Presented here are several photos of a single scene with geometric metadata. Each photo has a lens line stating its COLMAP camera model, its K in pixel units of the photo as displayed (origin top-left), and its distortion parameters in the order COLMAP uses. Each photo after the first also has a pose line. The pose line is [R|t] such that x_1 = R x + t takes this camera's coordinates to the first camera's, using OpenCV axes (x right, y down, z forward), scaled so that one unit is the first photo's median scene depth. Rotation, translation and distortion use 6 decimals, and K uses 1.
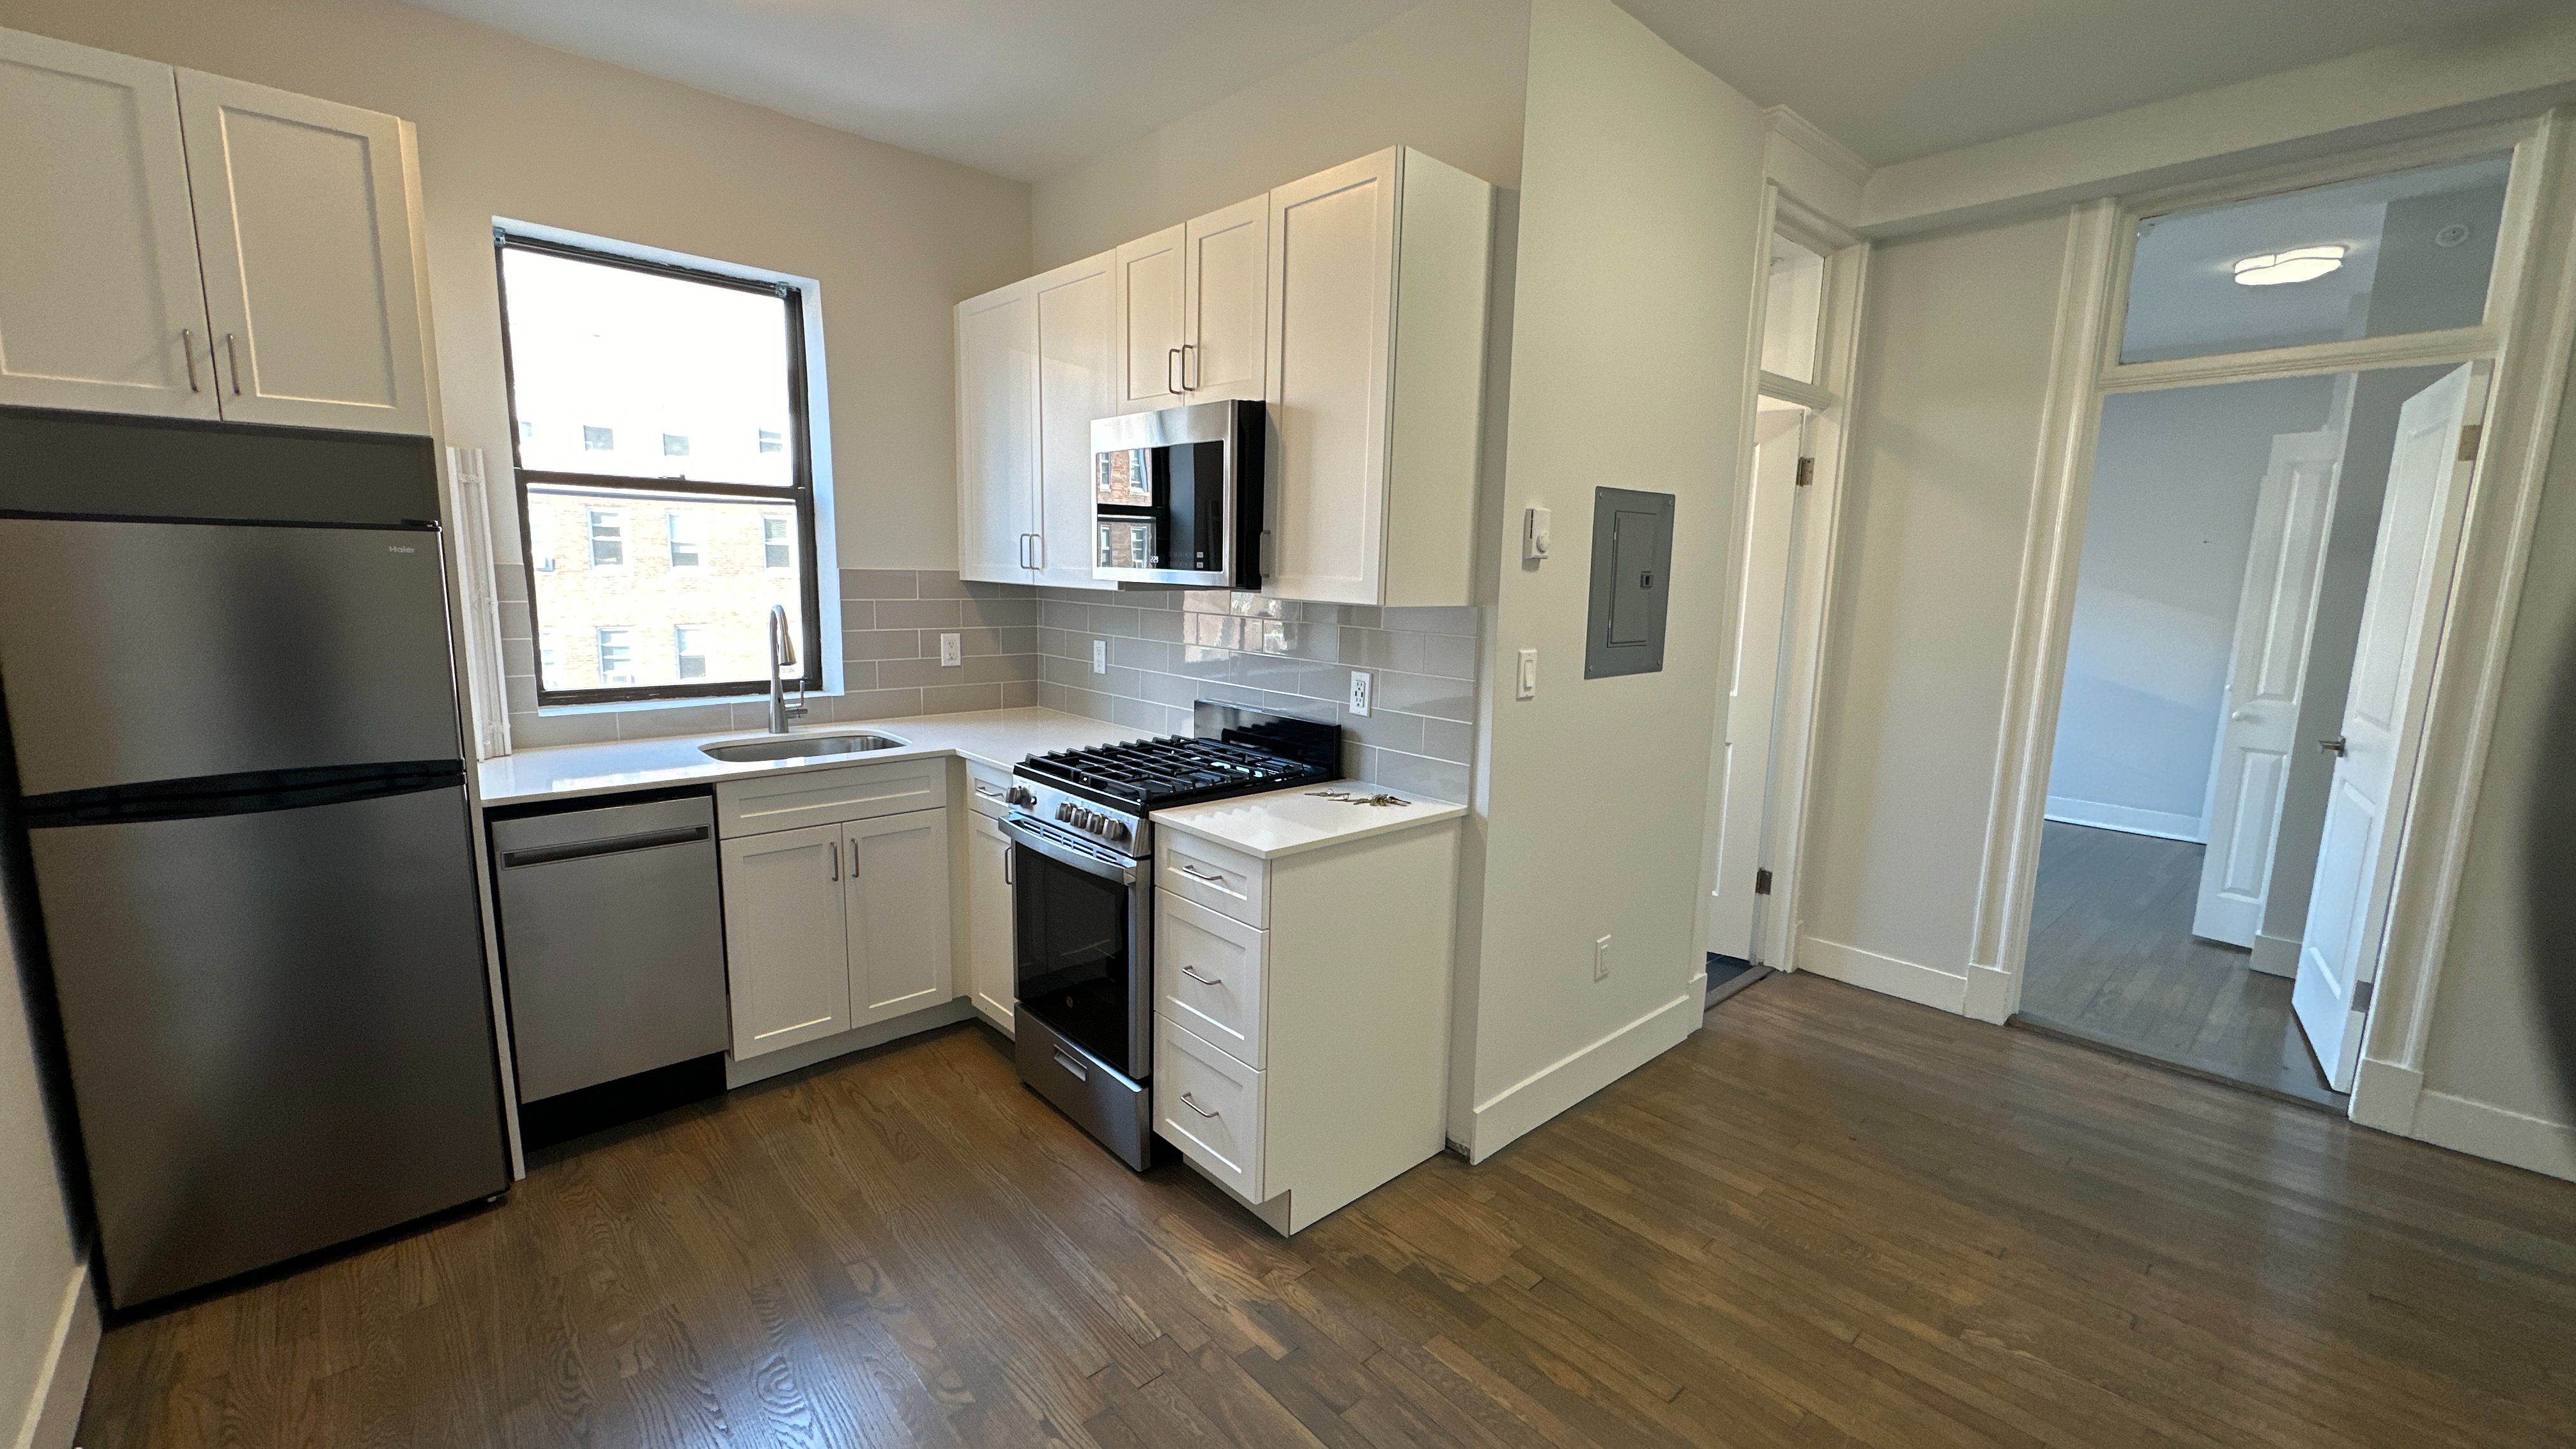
lens RADIAL K [[1023.3, 0, 1285.8], [0, 1023.3, 726.6], [0, 0, 1]] dist [-0.001016, -0.000296]
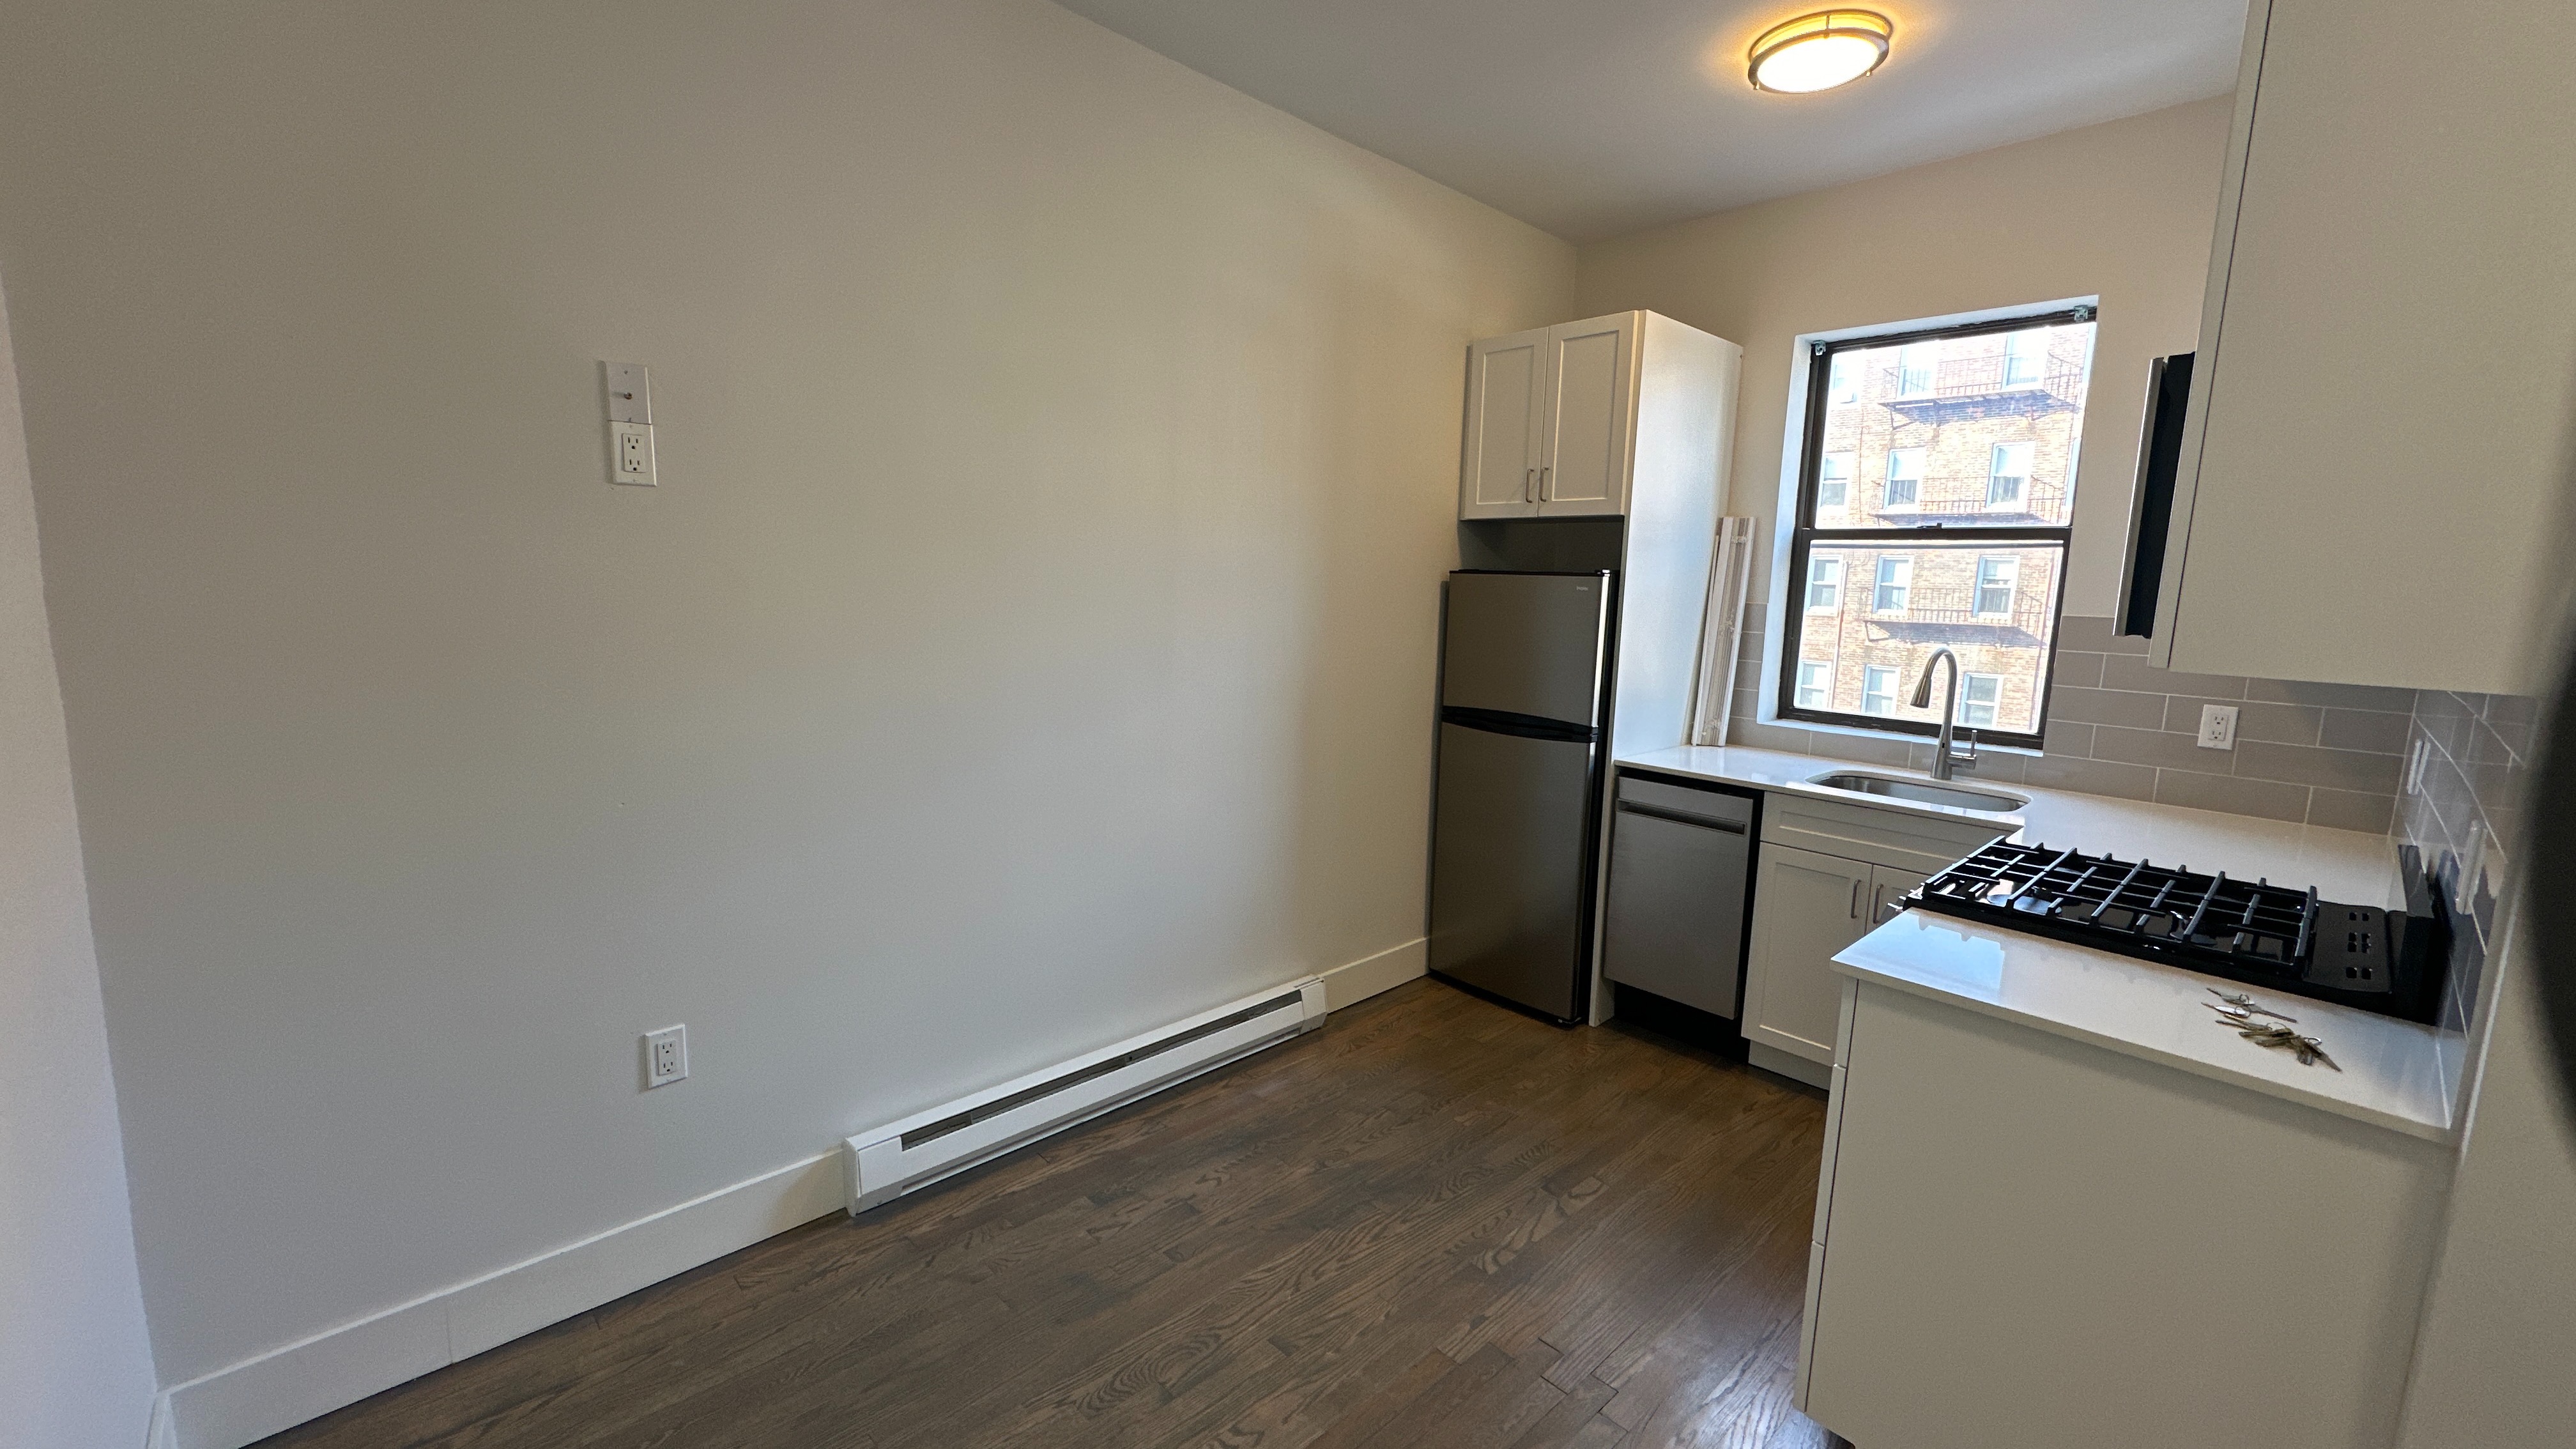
lens RADIAL K [[1023.3, 0, 1287.3], [0, 1023.3, 730.4], [0, 0, 1]] dist [-0.001016, -0.000296]
pose [[0.019101, 0.127245, -0.991687, 0.558114], [-0.184290, 0.975321, 0.121595, -0.052179], [0.982686, 0.180435, 0.042079, 0.404518]]
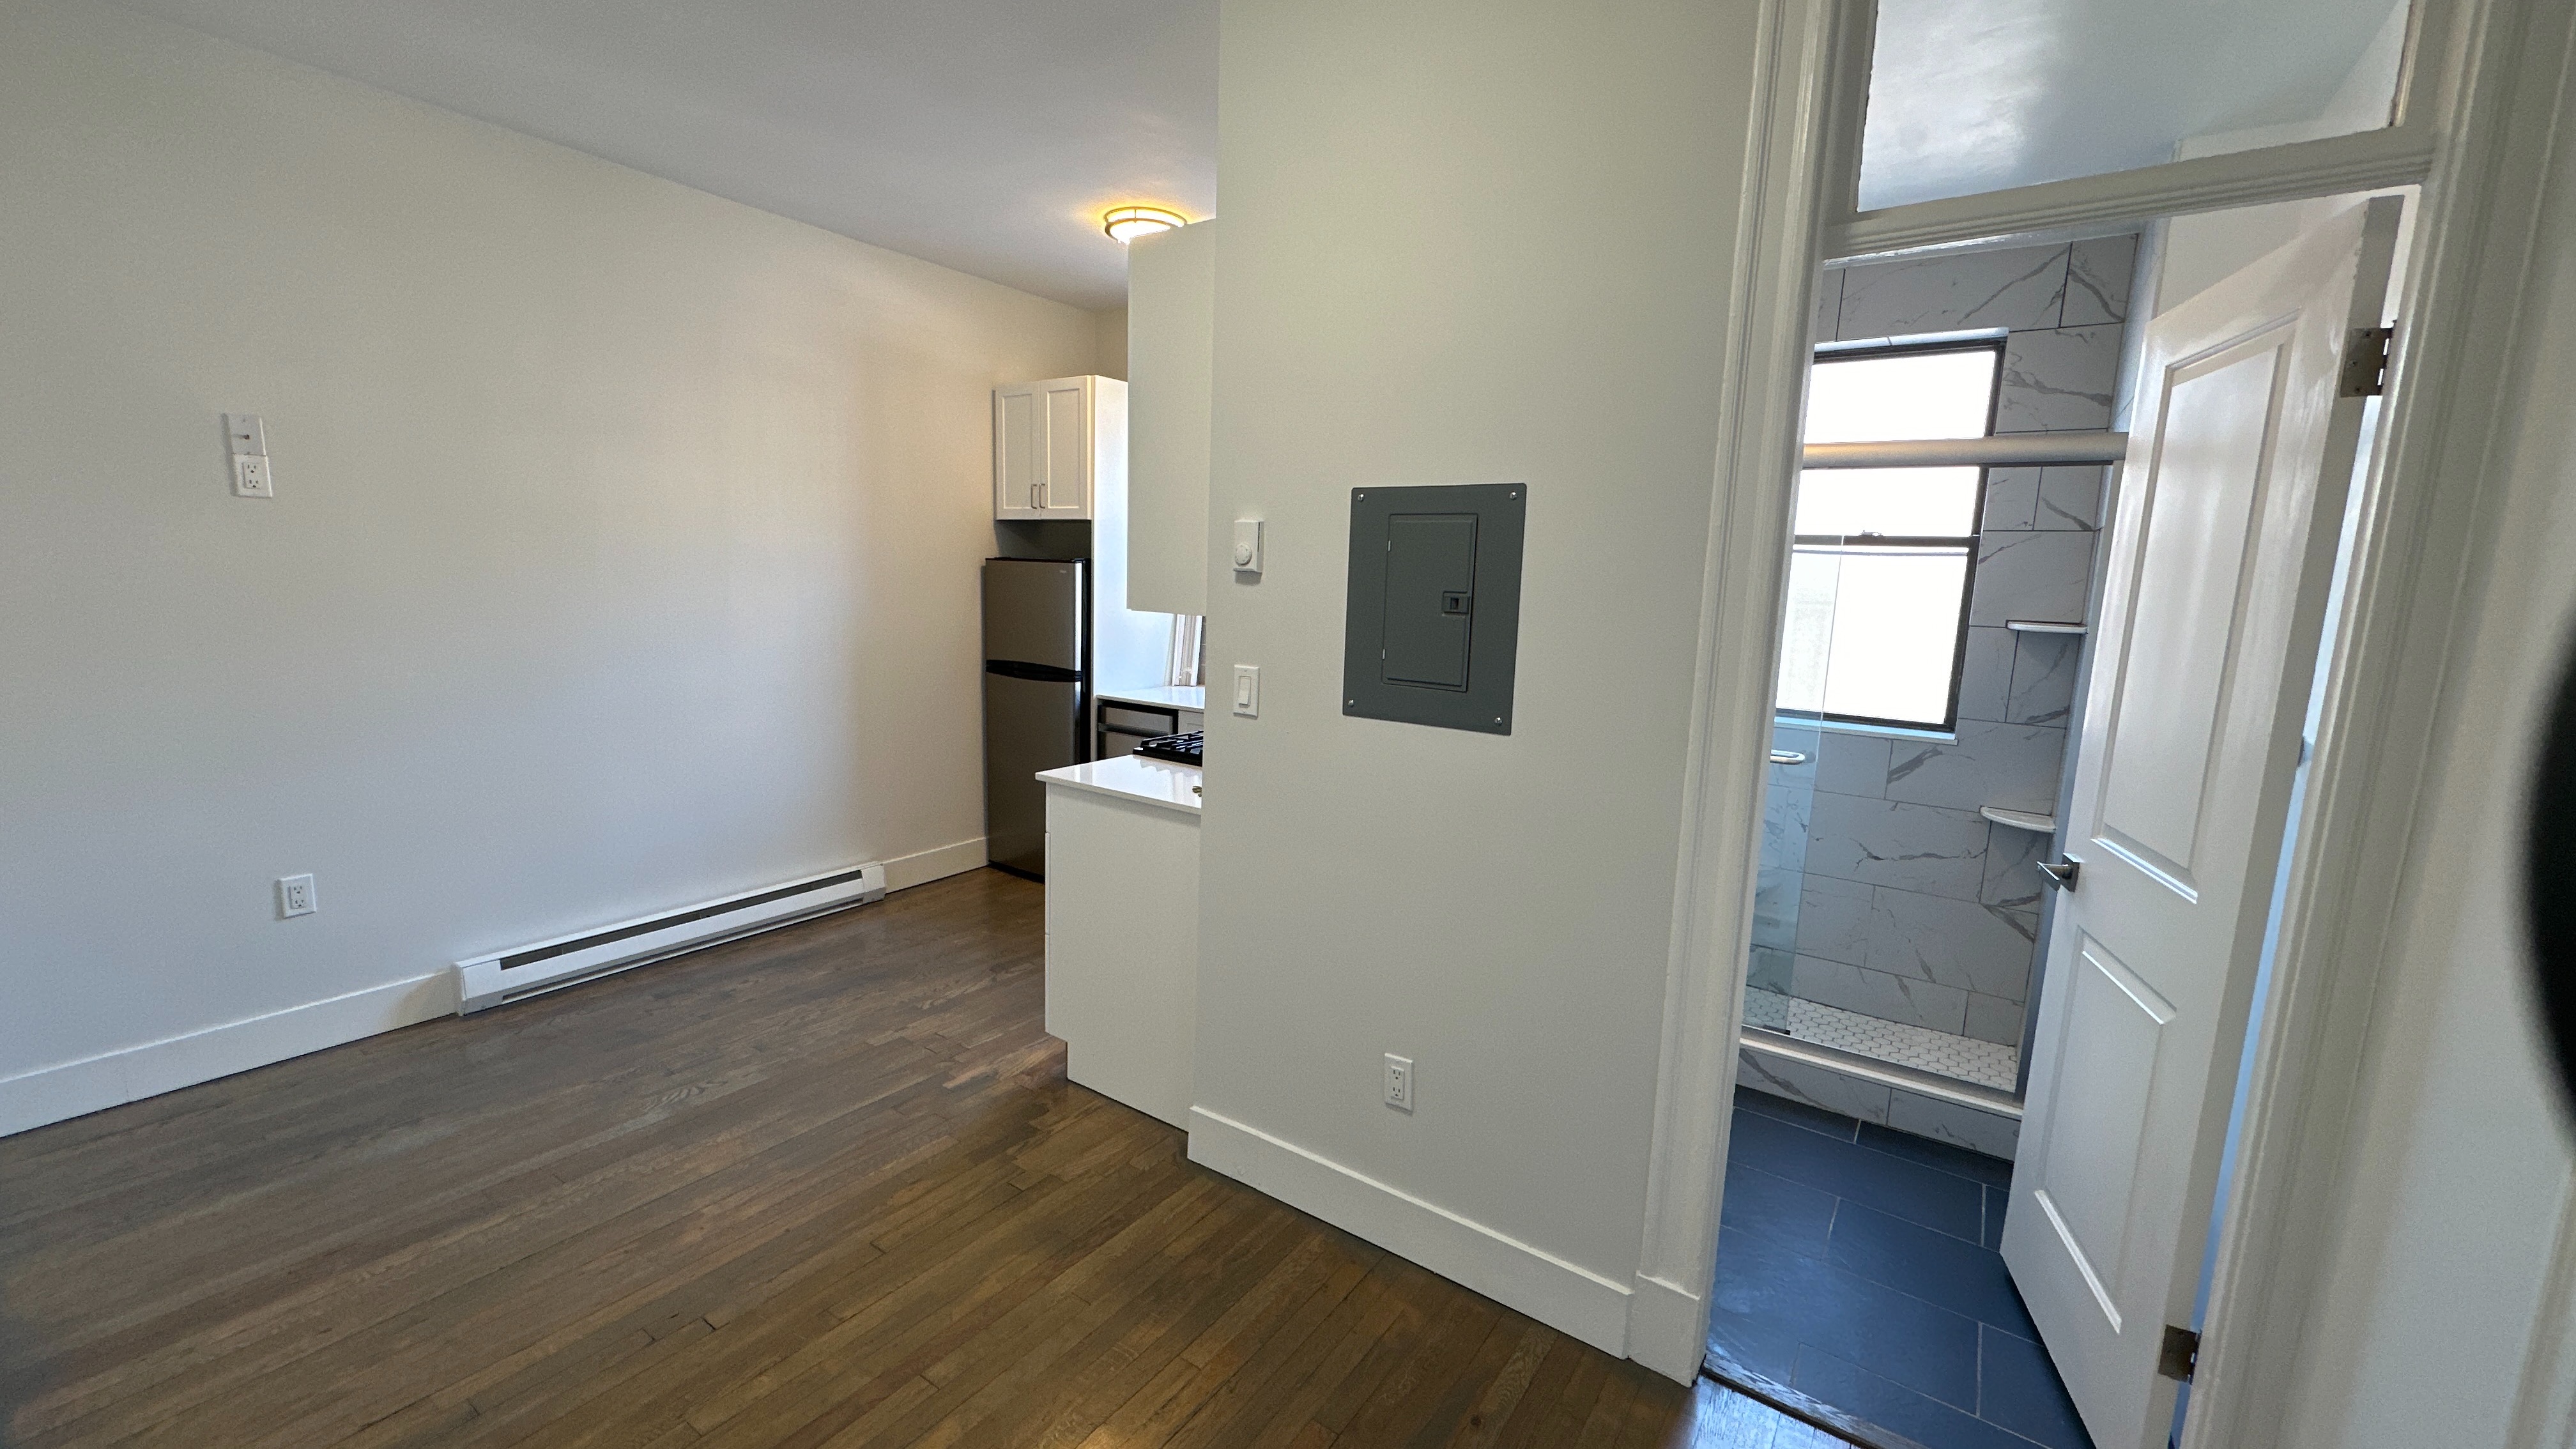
lens RADIAL K [[1023.3, 0, 1284.5], [0, 1023.3, 728.8], [0, 0, 1]] dist [-0.001016, -0.000296]
pose [[0.225880, 0.136506, -0.964544, 1.100512], [-0.180565, 0.978843, 0.096244, -0.107900], [0.957275, 0.152423, 0.245749, 0.745350]]
